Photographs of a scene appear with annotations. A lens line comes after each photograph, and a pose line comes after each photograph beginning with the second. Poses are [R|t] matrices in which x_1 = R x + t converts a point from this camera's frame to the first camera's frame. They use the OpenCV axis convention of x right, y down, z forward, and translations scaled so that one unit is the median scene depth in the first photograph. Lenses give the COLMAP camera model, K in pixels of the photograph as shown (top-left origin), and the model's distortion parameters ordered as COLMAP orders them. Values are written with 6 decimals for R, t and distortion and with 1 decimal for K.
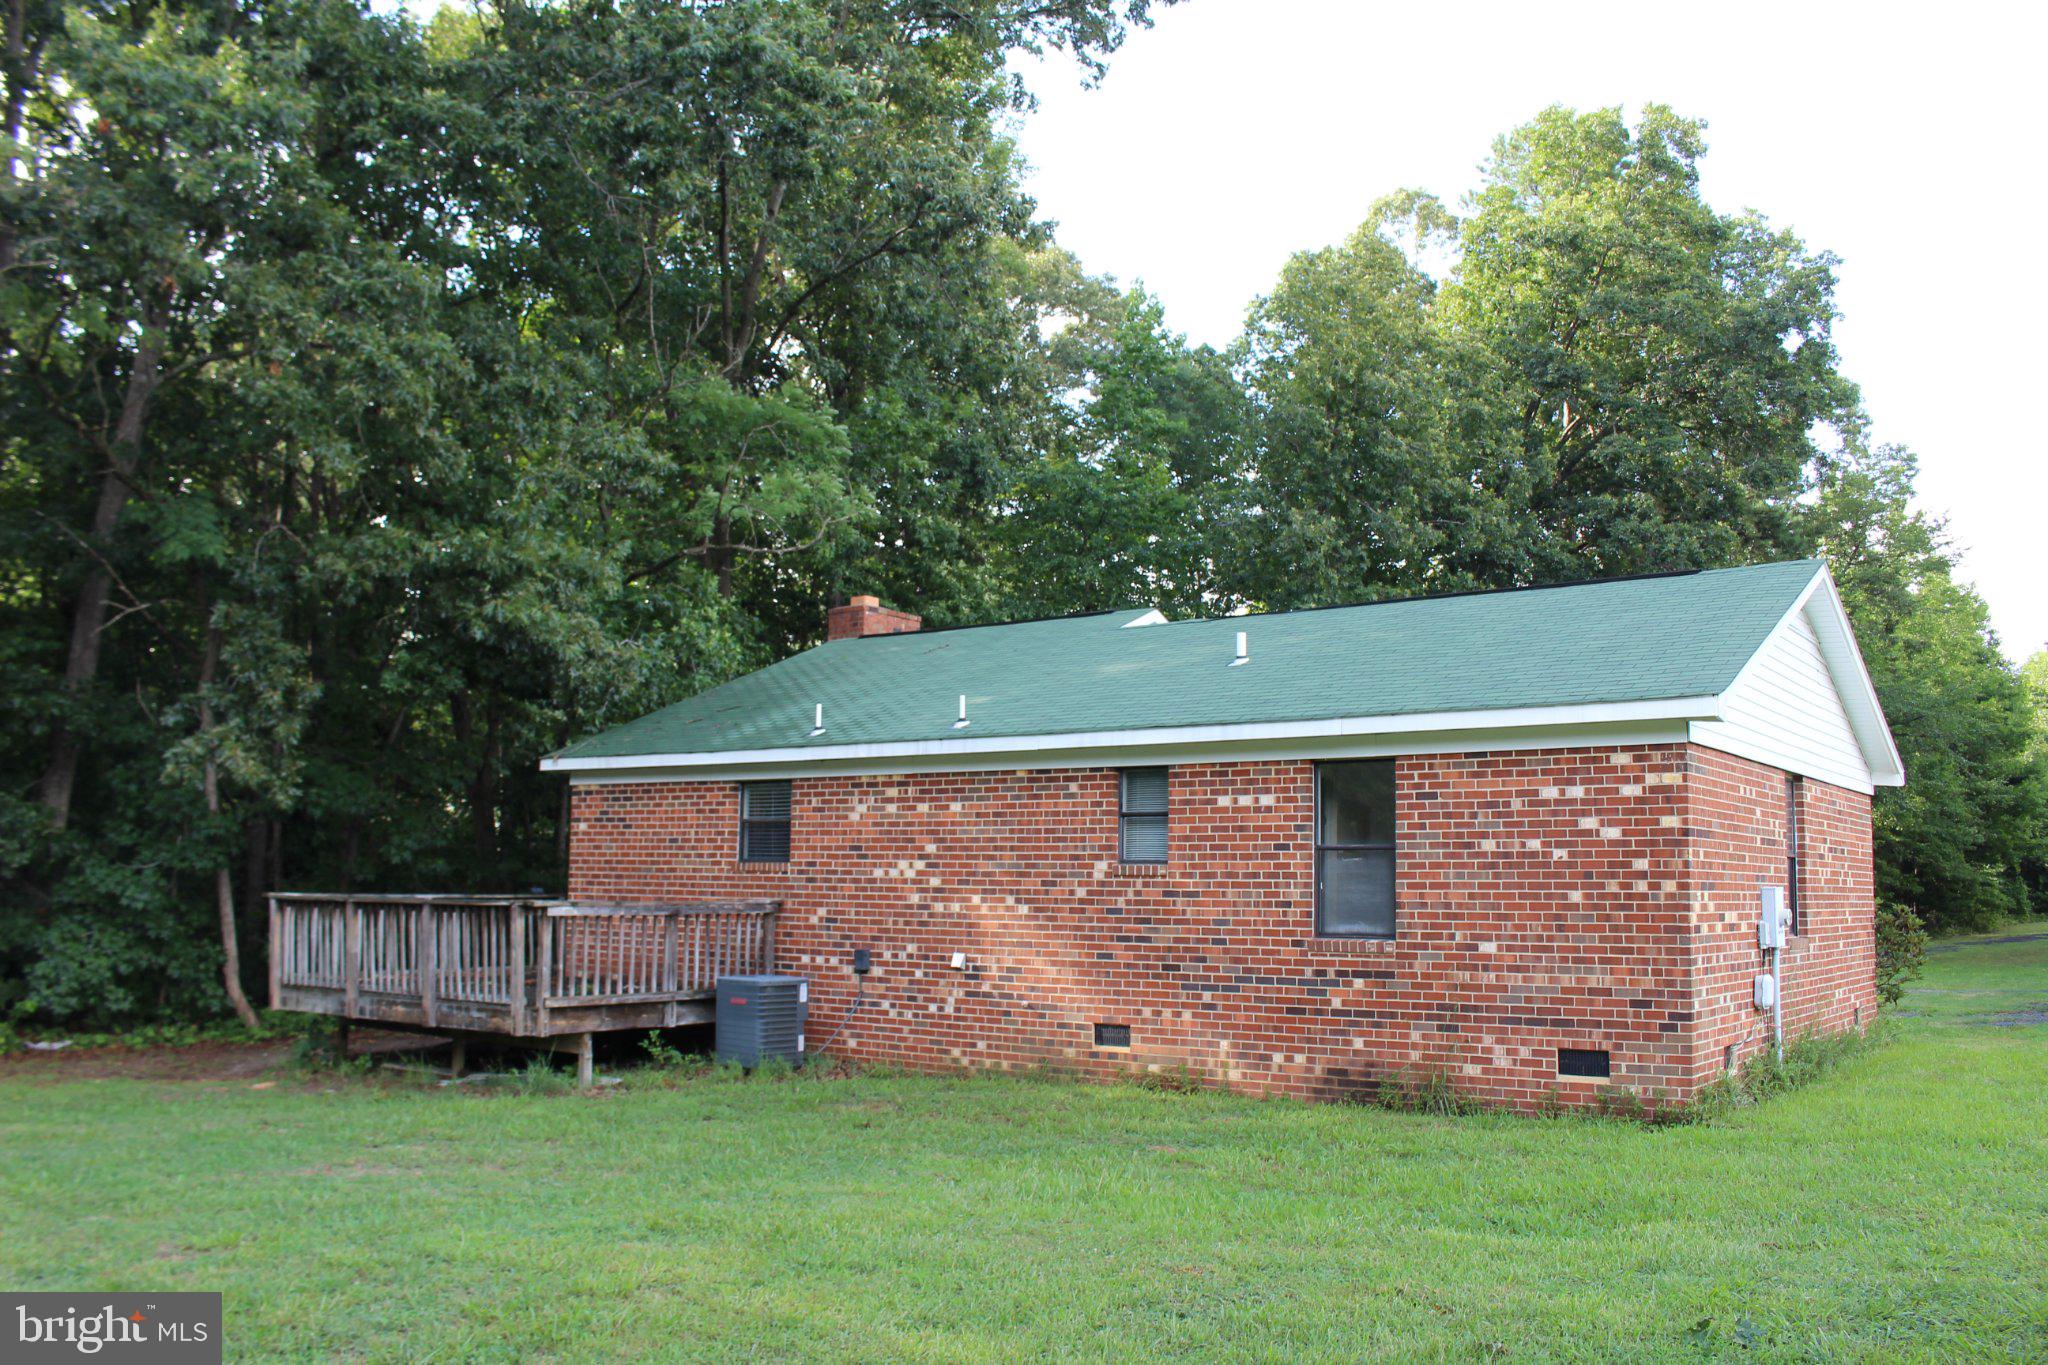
lens RADIAL K [[1702.1, 0, 992.9], [0, 1702.1, 706.0], [0, 0, 1]] dist [-0.163119, 0.139210]
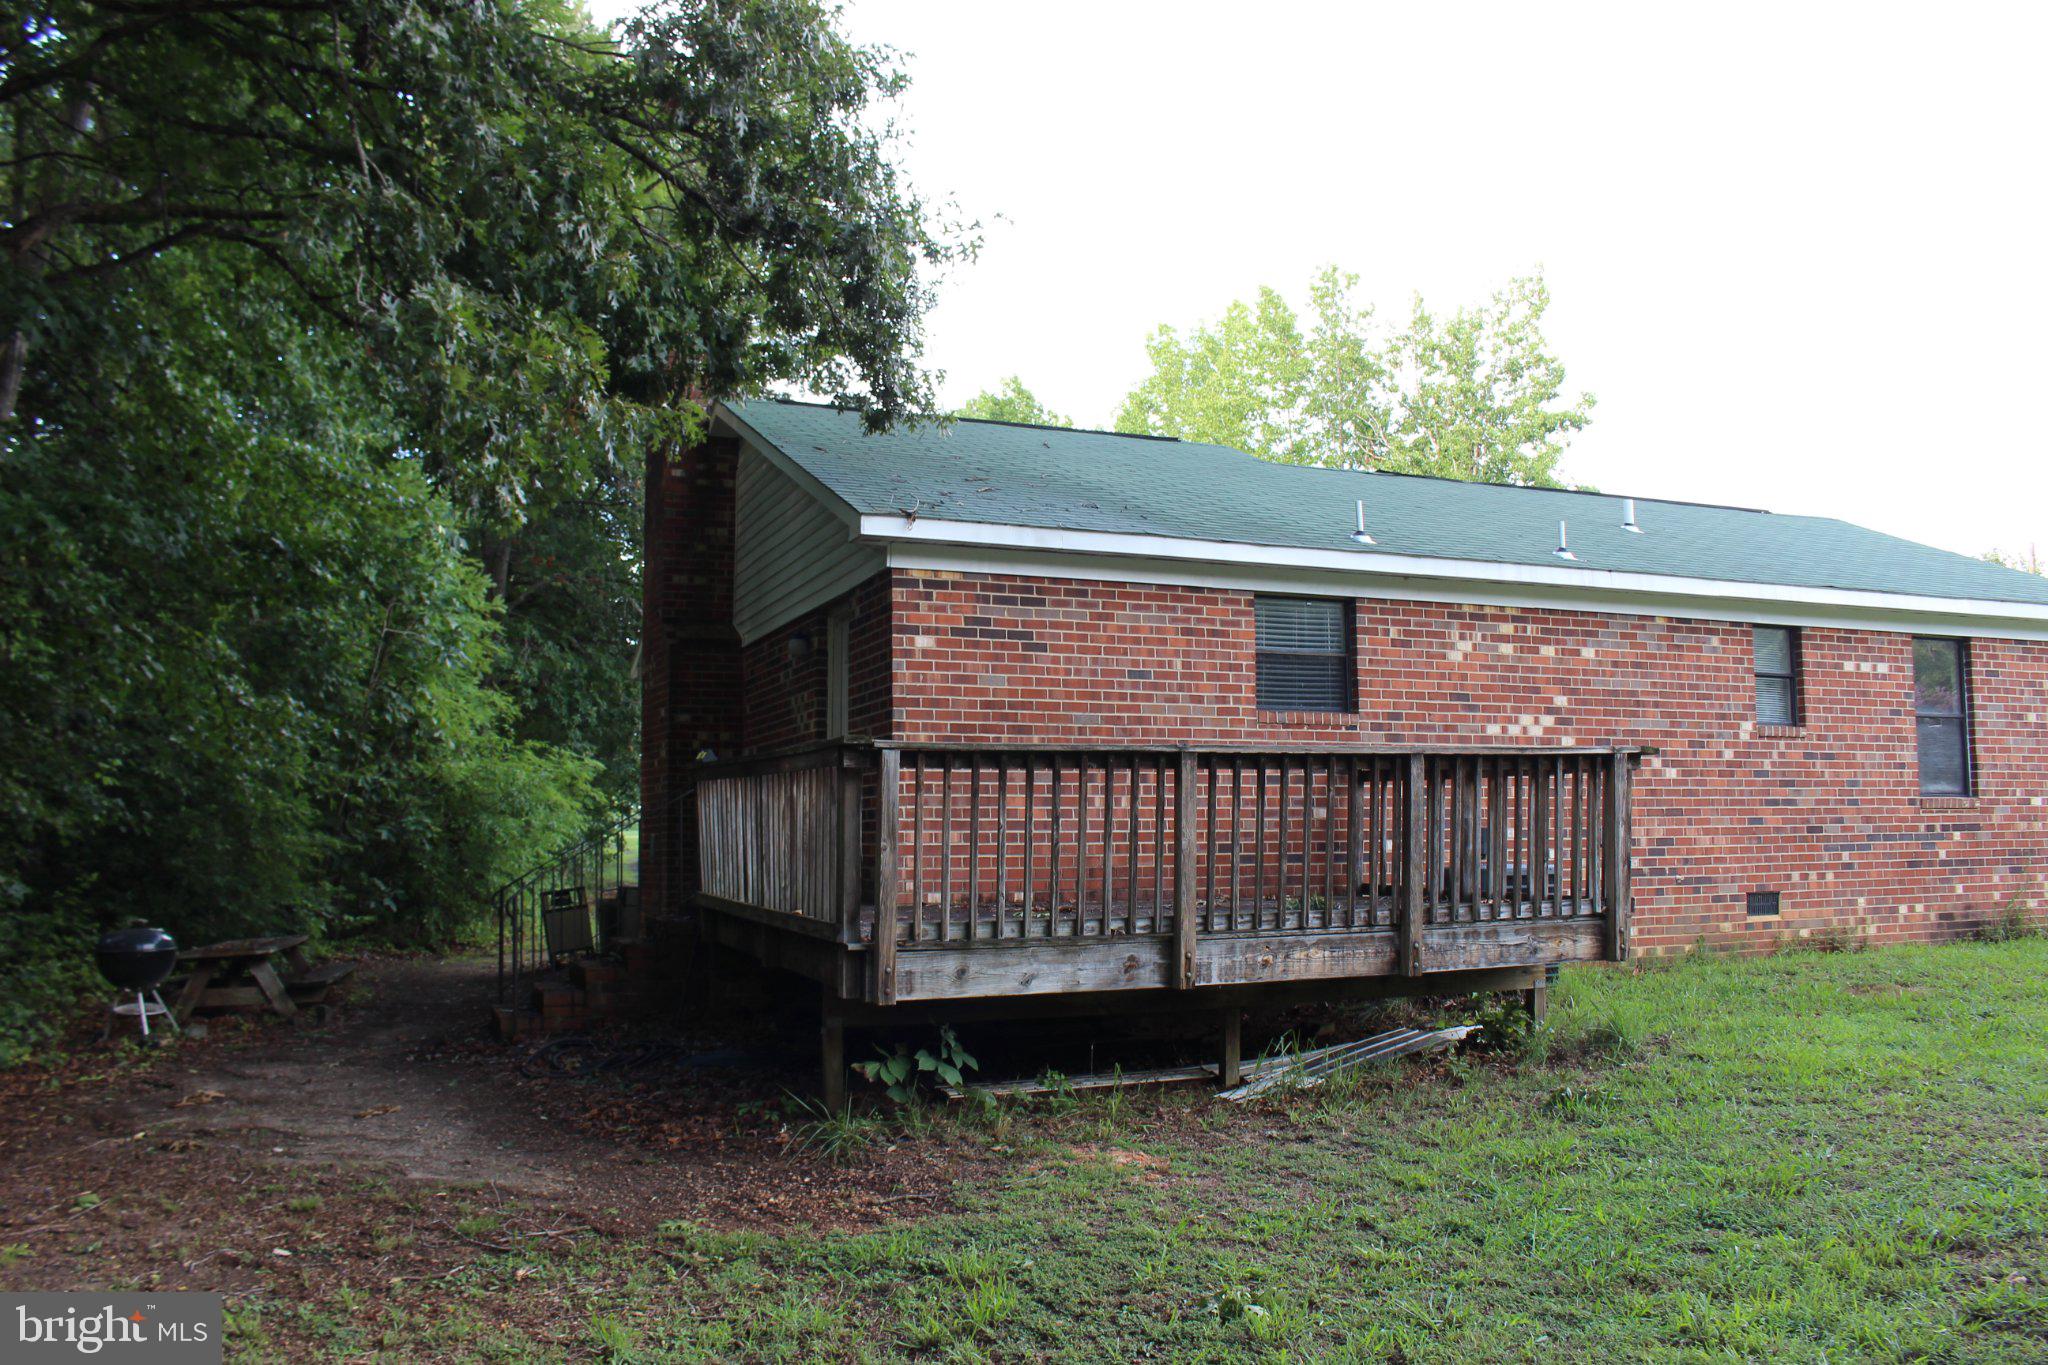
lens RADIAL K [[1702.1, 0, 992.9], [0, 1702.1, 706.0], [0, 0, 1]] dist [-0.163119, 0.139210]
pose [[0.520255, 0.051416, 0.852462, -0.933398], [-0.080128, 0.996721, -0.011215, 0.126047], [-0.850244, -0.062472, 0.522669, 0.870794]]
